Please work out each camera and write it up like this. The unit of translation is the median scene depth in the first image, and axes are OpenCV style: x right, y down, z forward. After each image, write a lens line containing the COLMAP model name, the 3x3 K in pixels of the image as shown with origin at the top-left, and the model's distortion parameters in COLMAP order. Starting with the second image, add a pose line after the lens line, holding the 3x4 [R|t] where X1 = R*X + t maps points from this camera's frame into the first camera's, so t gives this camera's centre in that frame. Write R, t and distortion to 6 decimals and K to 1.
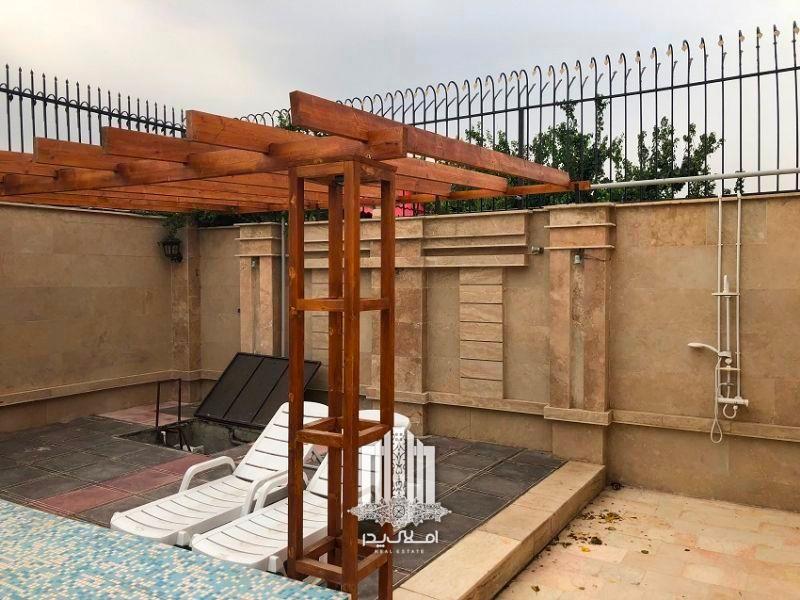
lens RADIAL K [[658.1, 0, 402.2], [0, 658.1, 301.9], [0, 0, 1]] dist [0.025222, -0.024171]
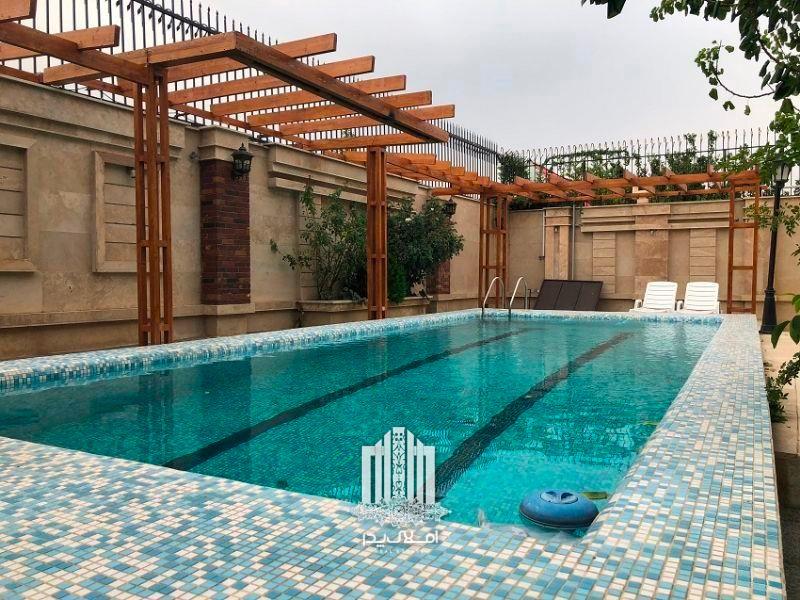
lens RADIAL K [[658.1, 0, 398.2], [0, 658.1, 299.1], [0, 0, 1]] dist [0.025222, -0.024171]
pose [[0.997972, 0.000838, 0.063650, -0.883919], [-0.000016, 0.999917, -0.012916, 0.177897], [-0.063655, 0.012888, 0.997889, -0.883194]]
